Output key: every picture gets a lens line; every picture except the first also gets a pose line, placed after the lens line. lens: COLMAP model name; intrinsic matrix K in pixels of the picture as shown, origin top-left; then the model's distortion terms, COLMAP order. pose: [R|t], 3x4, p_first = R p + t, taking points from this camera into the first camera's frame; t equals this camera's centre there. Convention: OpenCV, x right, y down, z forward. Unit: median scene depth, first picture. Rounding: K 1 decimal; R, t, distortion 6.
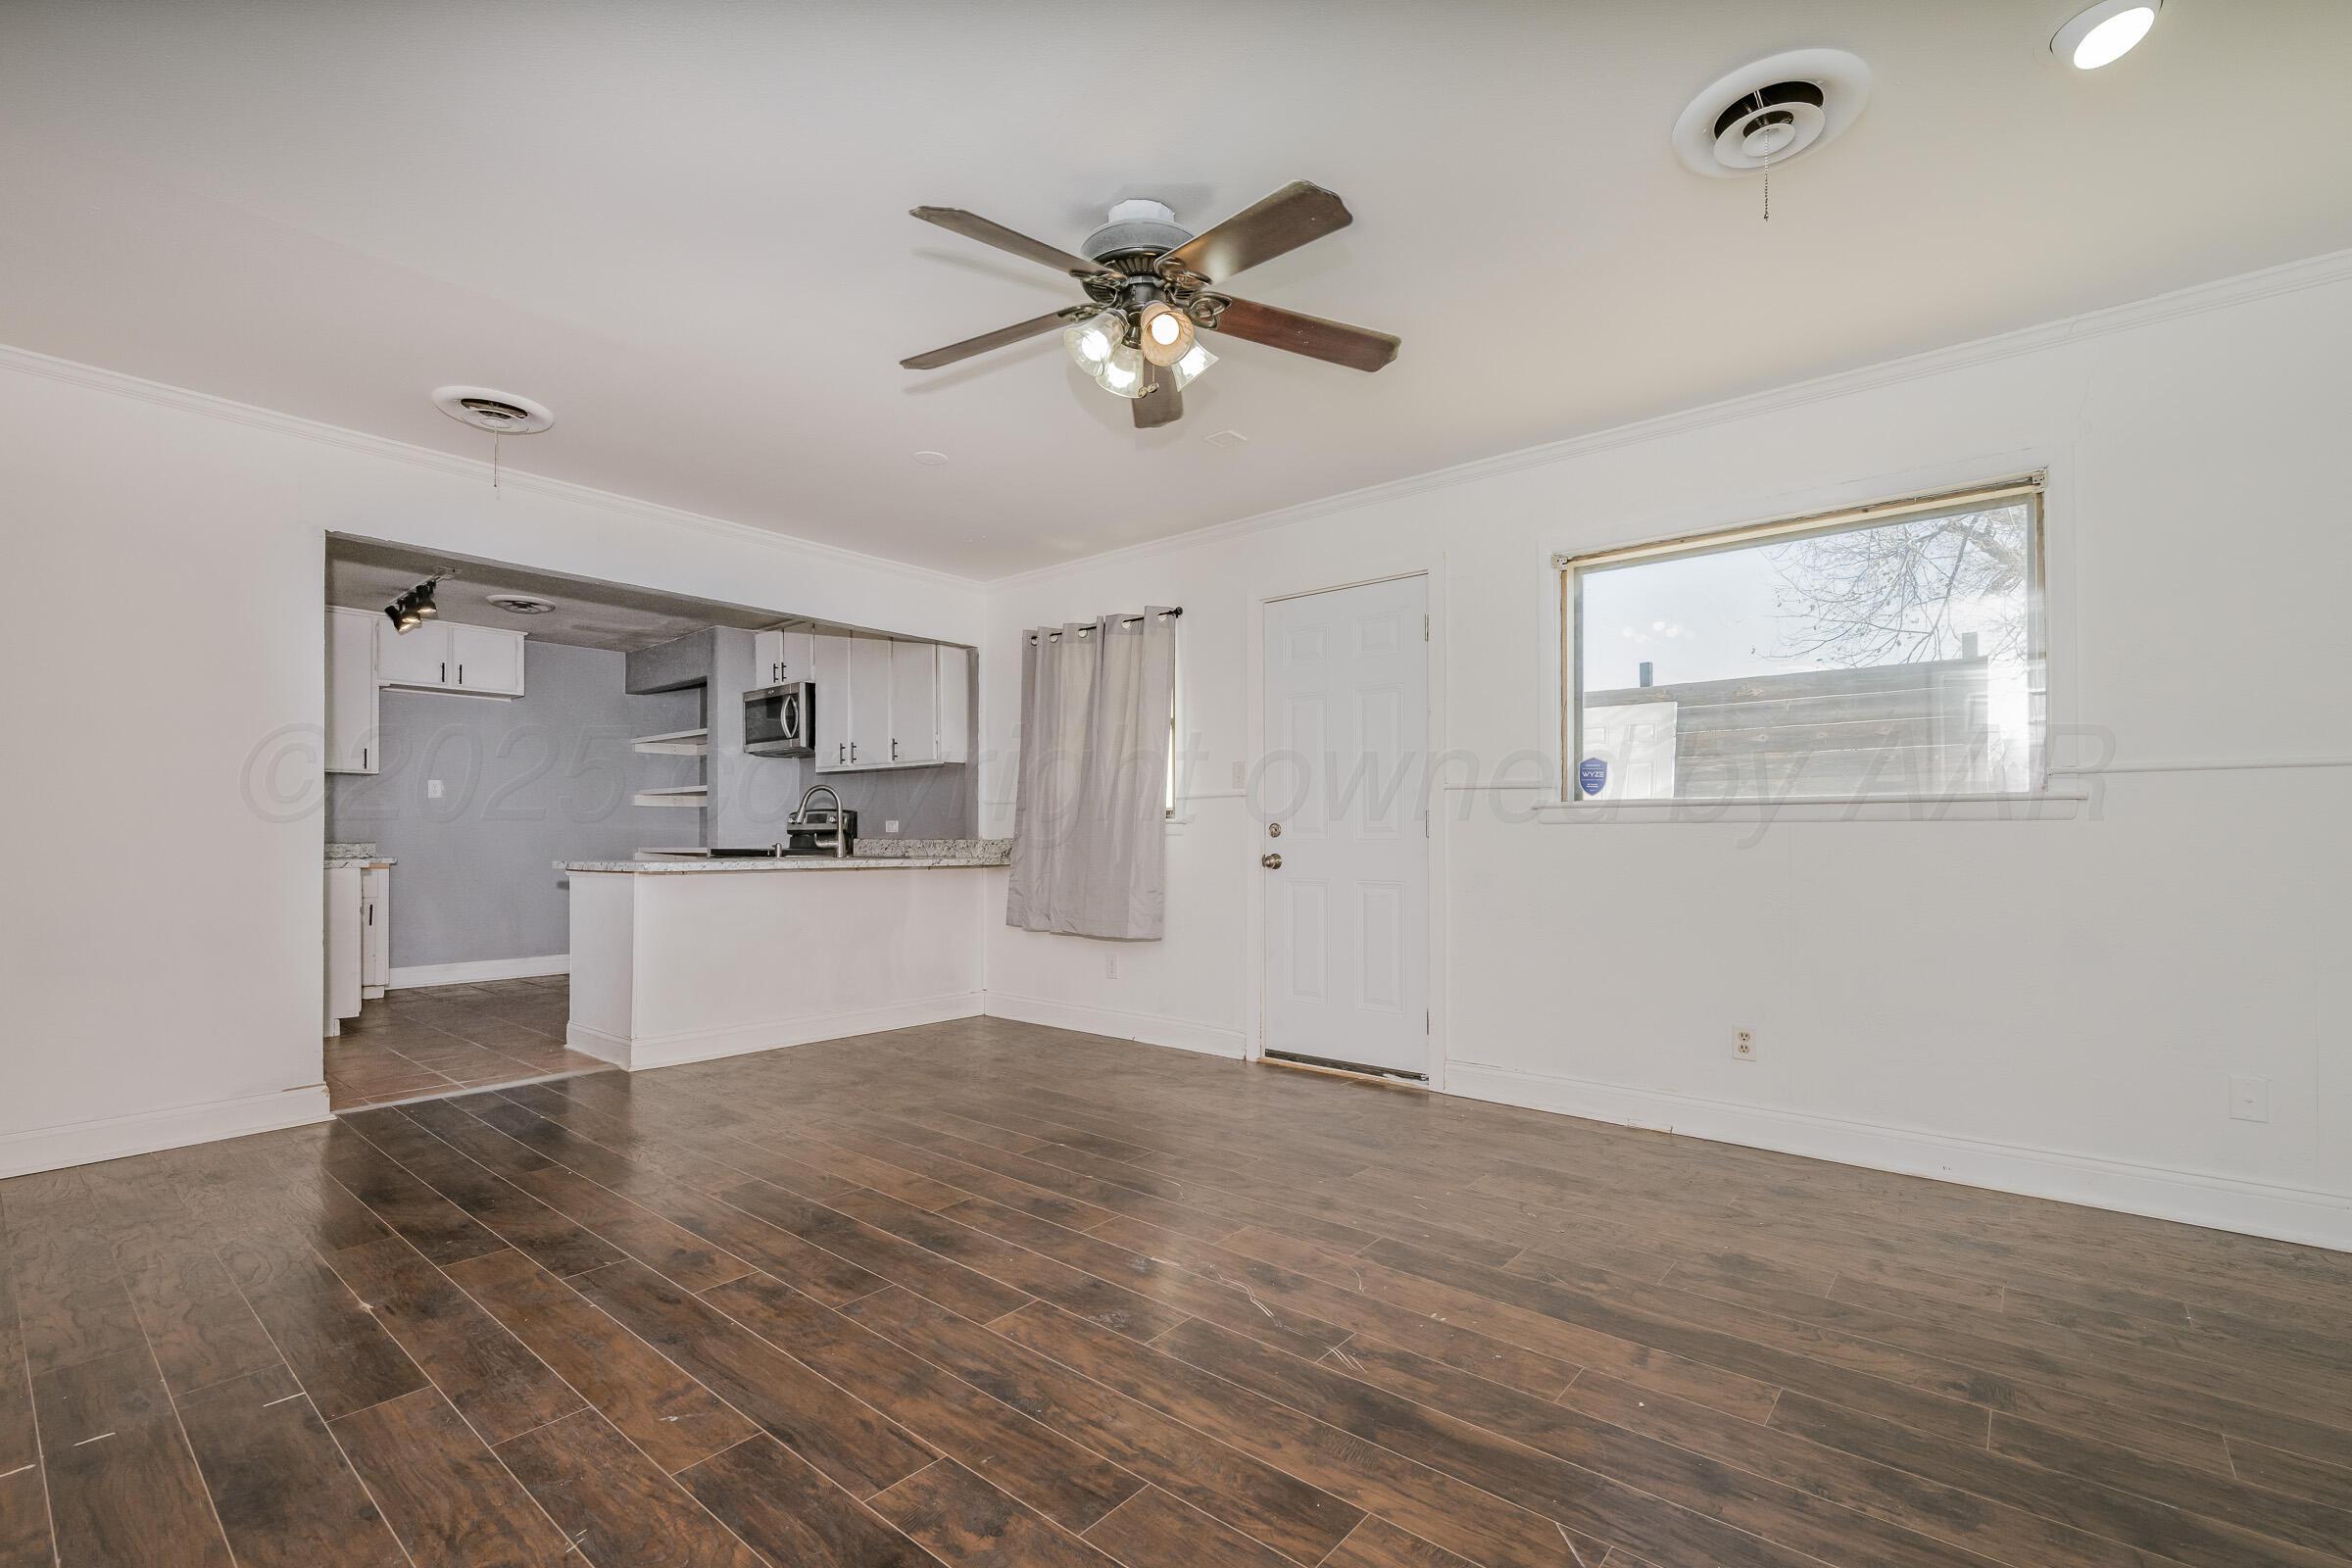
lens RADIAL K [[1066.8, 0, 1178.9], [0, 1066.8, 808.8], [0, 0, 1]] dist [0.001743, -0.000171]
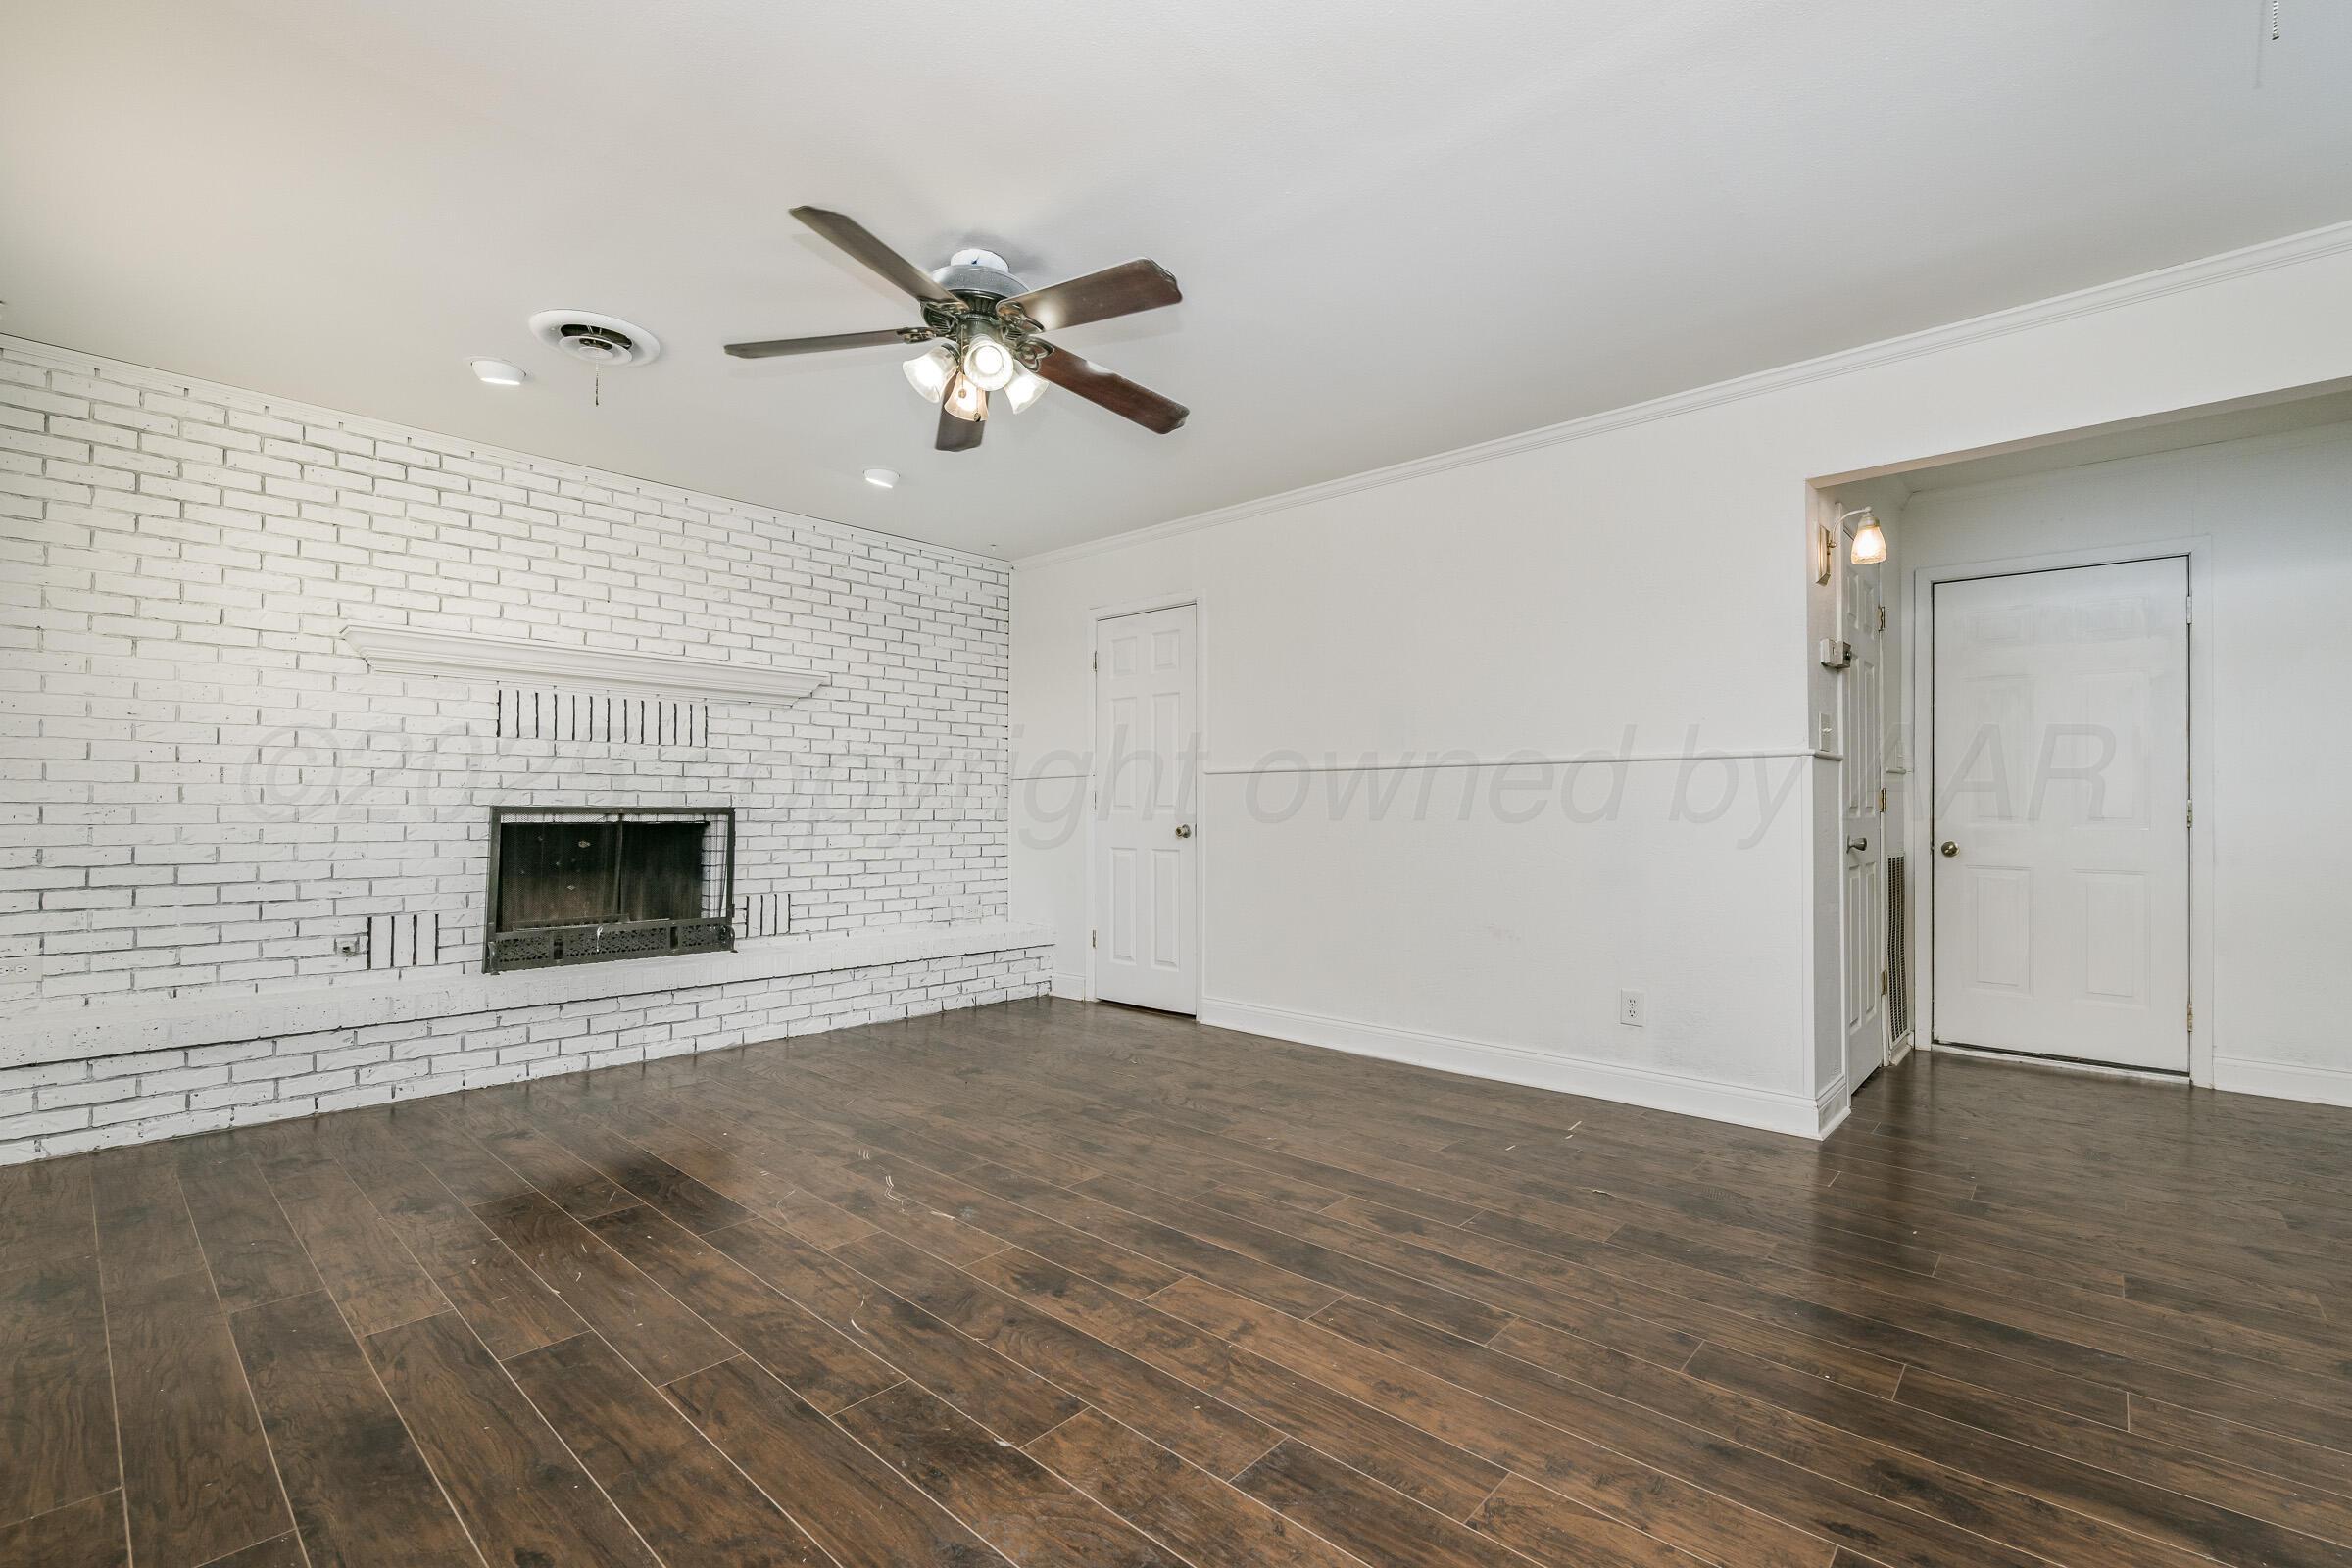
lens RADIAL K [[1066.8, 0, 1178.9], [0, 1066.8, 808.8], [0, 0, 1]] dist [0.001743, -0.000171]
pose [[-0.999101, -0.003738, 0.042218, -0.289139], [-0.004679, 0.999742, -0.022205, 0.045176], [-0.042124, -0.022383, -0.998862, 2.053365]]
